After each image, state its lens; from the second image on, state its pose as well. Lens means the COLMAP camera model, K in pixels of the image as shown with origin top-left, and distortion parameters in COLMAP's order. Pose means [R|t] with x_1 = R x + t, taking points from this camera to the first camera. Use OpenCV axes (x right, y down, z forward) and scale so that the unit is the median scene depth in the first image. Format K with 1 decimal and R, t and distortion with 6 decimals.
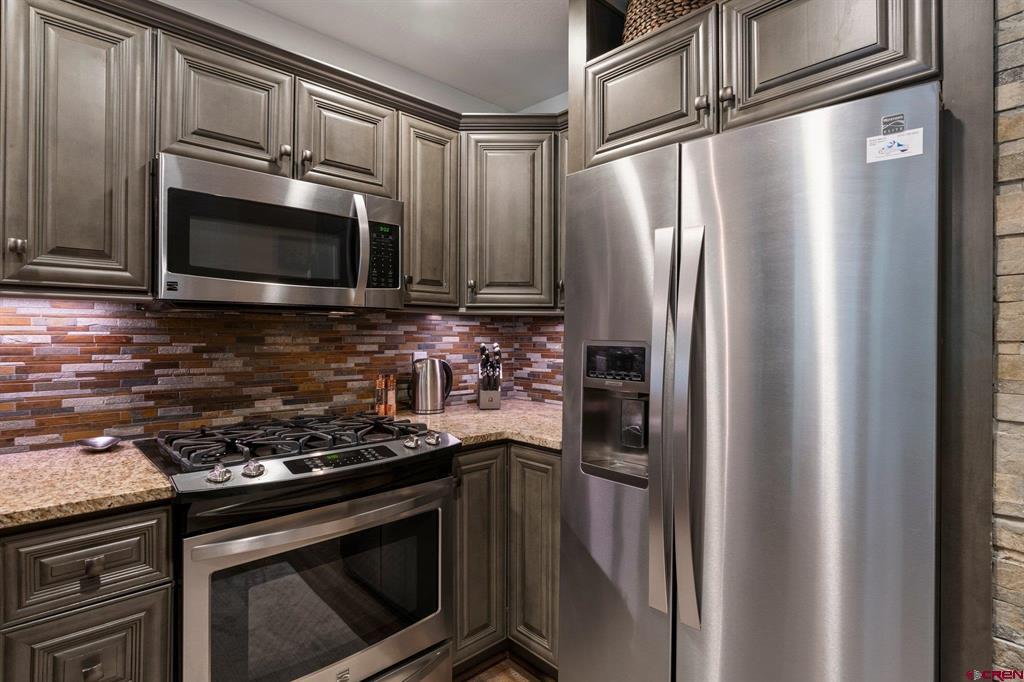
lens RADIAL K [[521.1, 0, 518.4], [0, 521.1, 331.9], [0, 0, 1]] dist [-0.001365, 0.000179]
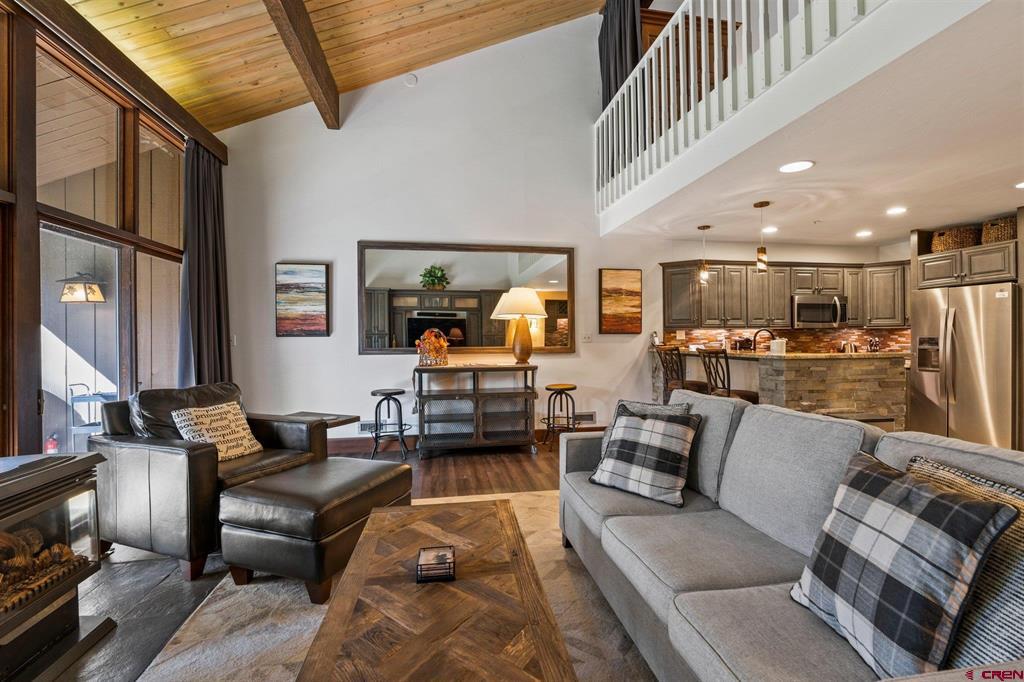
lens RADIAL K [[460.1, 0, 517.8], [0, 460.1, 337.8], [0, 0, 1]] dist [-0.014934, 0.005975]
pose [[0.833655, -0.012232, -0.552151, -0.390631], [0.015477, 0.999879, 0.001217, -0.017279], [0.552069, -0.009560, 0.833744, -2.819708]]
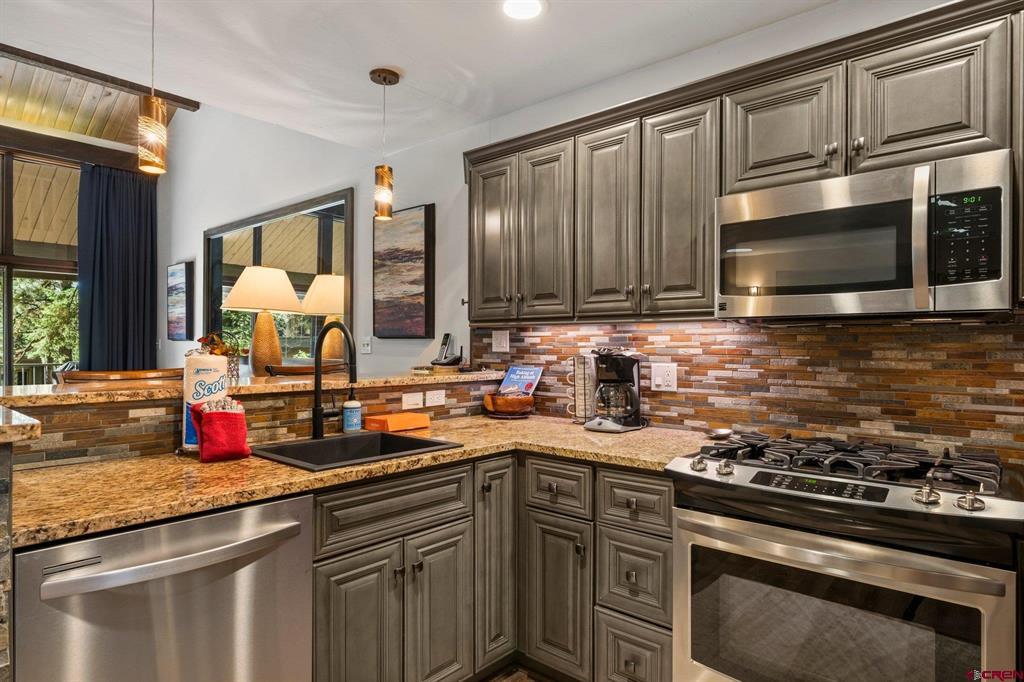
lens RADIAL K [[585.4, 0, 521.0], [0, 585.4, 347.4], [0, 0, 1]] dist [-0.006046, 0.000460]
pose [[0.100609, -0.004091, -0.994918, 0.485734], [-0.000553, 0.999991, -0.004168, 0.008851], [0.994926, 0.000970, 0.100606, 0.317358]]
